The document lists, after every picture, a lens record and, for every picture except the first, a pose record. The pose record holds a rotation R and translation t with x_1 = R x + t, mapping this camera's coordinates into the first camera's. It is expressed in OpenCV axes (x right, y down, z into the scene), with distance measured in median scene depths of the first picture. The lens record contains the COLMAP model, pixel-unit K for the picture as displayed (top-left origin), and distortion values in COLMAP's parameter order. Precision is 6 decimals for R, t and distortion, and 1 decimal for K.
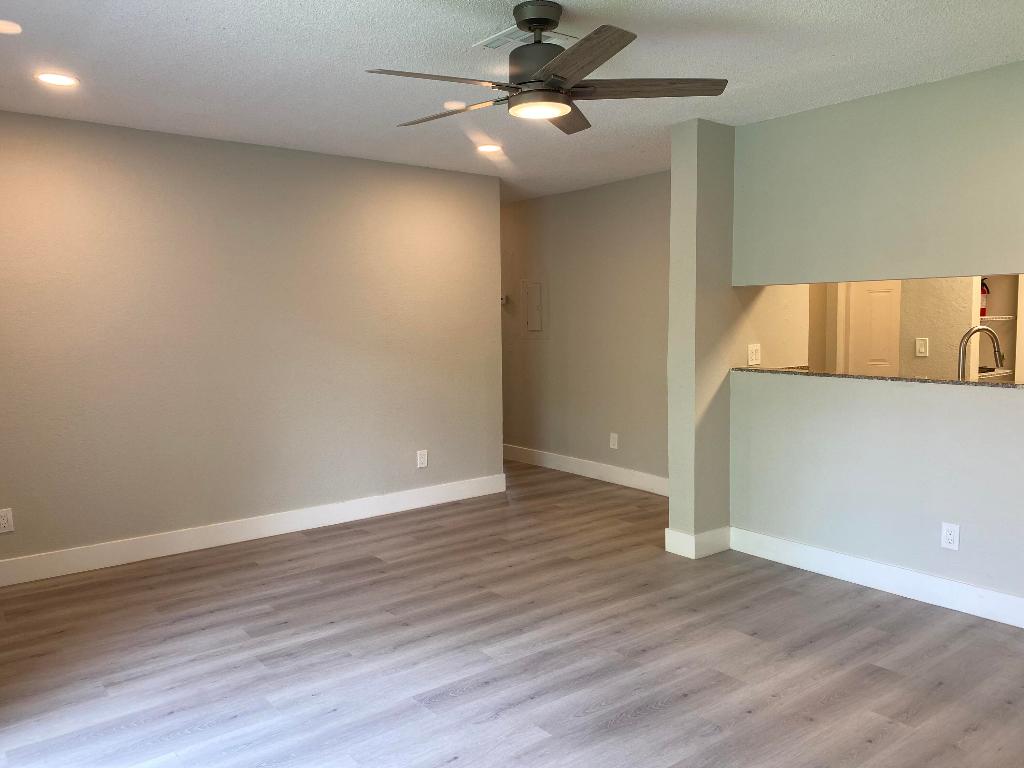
lens RADIAL K [[779.4, 0, 512.7], [0, 779.4, 380.0], [0, 0, 1]] dist [0.058454, -0.070531]
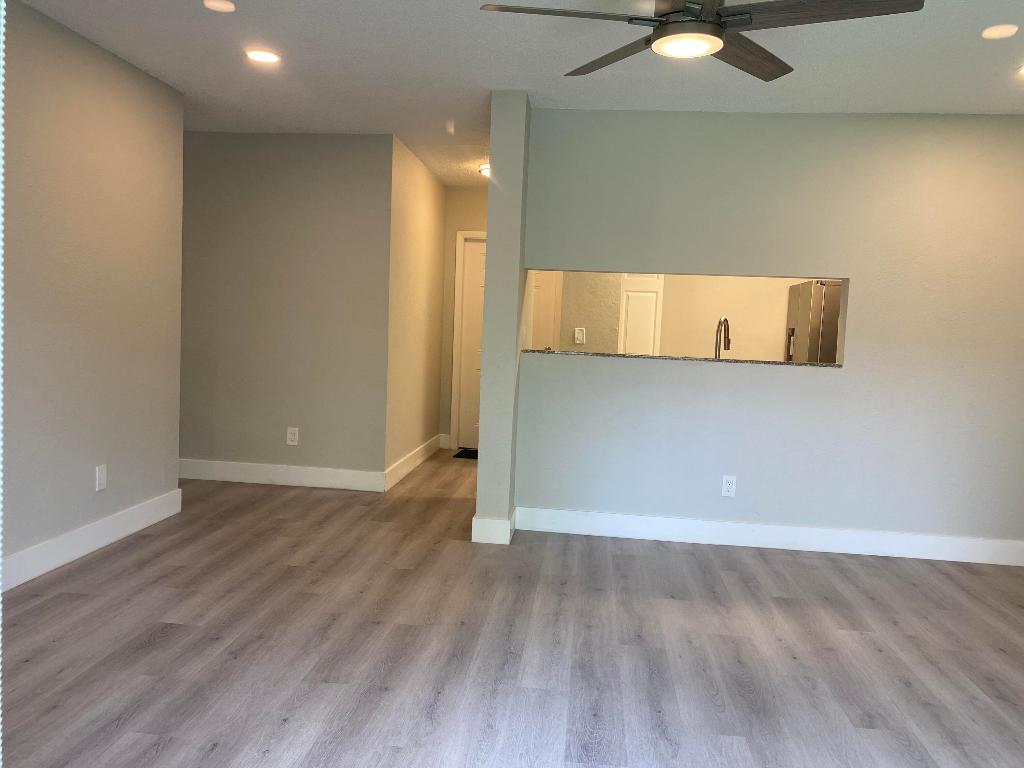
lens RADIAL K [[780.3, 0, 509.6], [0, 780.3, 378.7], [0, 0, 1]] dist [0.052954, -0.062151]
pose [[0.690093, -0.010696, 0.723642, -0.548430], [0.008640, 0.999941, 0.006541, 0.018675], [-0.723670, 0.001739, 0.690144, 0.388492]]
